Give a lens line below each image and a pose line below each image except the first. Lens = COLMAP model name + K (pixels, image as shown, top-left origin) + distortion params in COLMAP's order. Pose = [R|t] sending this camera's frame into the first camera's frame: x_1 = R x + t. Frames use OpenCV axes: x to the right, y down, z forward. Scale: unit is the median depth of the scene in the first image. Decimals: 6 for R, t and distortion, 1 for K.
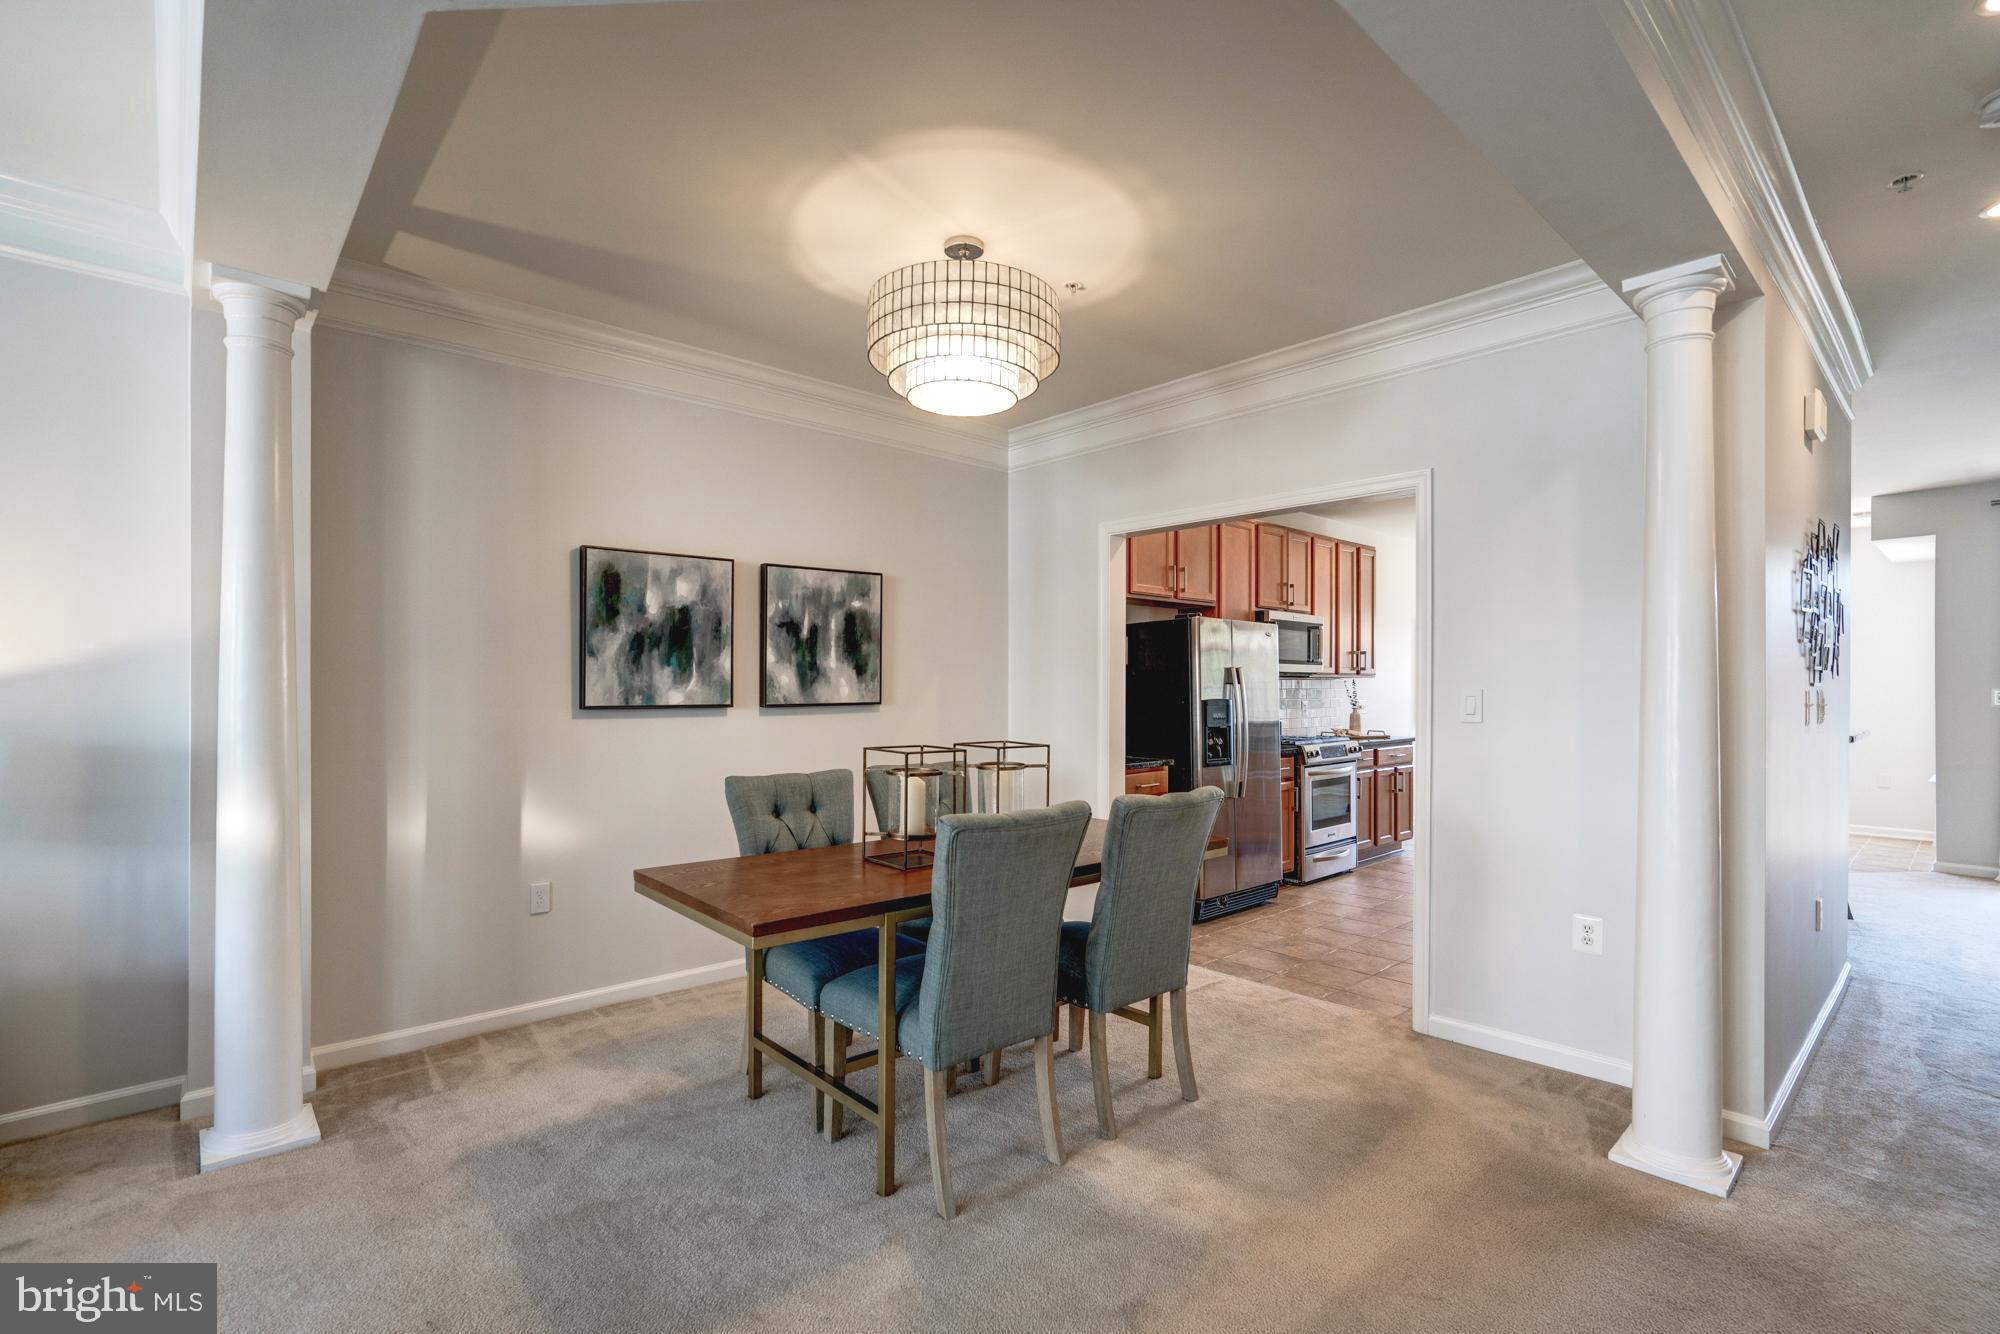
lens RADIAL K [[924.9, 0, 1008.6], [0, 924.9, 674.7], [0, 0, 1]] dist [-0.036451, 0.014987]
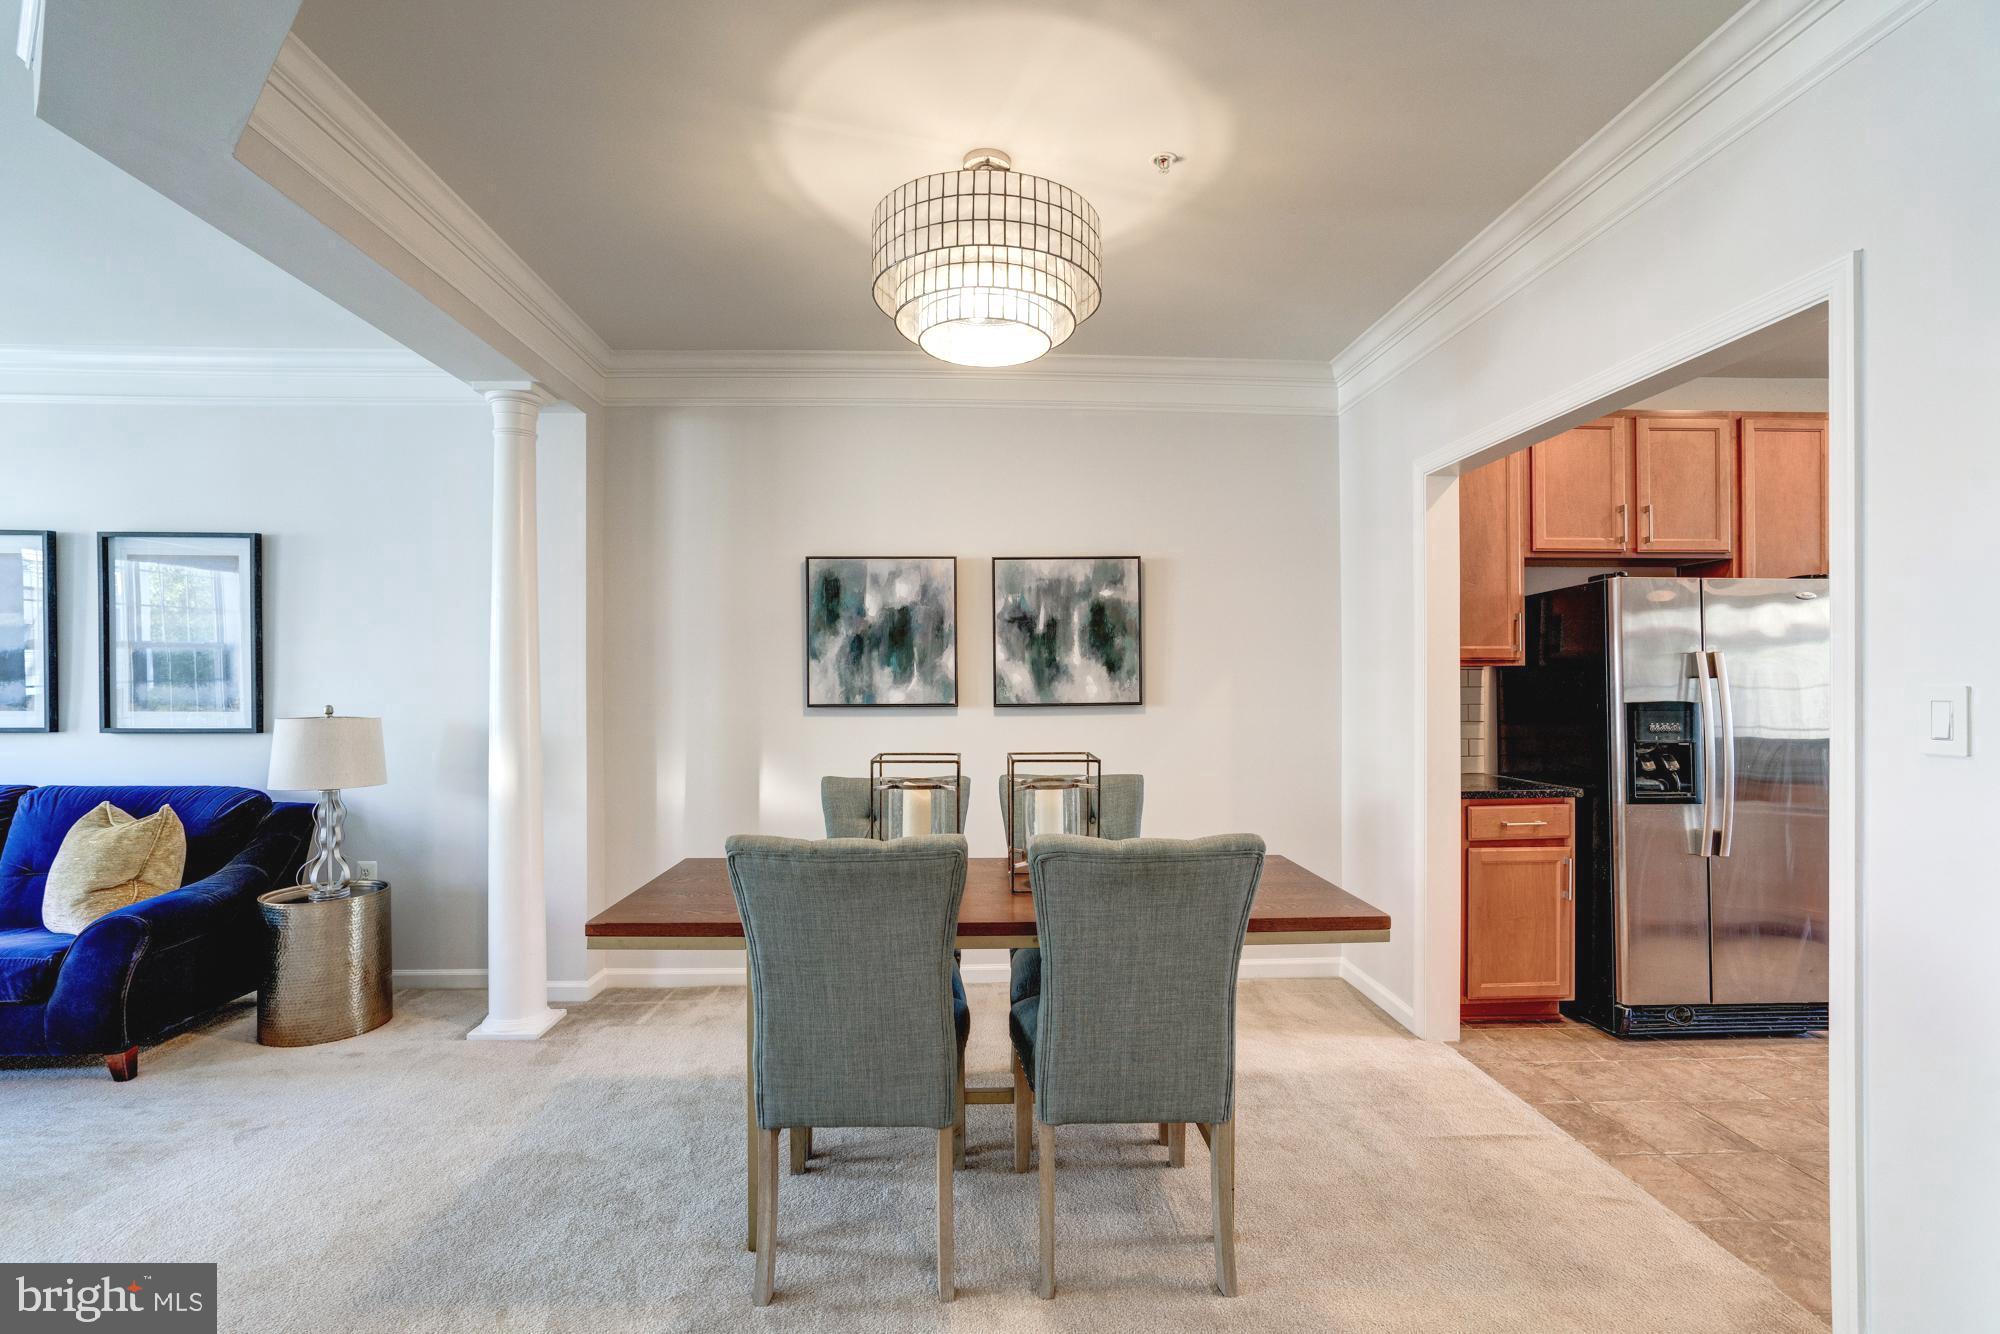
lens RADIAL K [[924.9, 0, 994.9], [0, 924.9, 668.5], [0, 0, 1]] dist [-0.036451, 0.014987]
pose [[0.763742, -0.015177, -0.645343, 0.356031], [0.012656, 0.999883, -0.008537, 0.003485], [0.645397, -0.001647, 0.763845, 0.260994]]
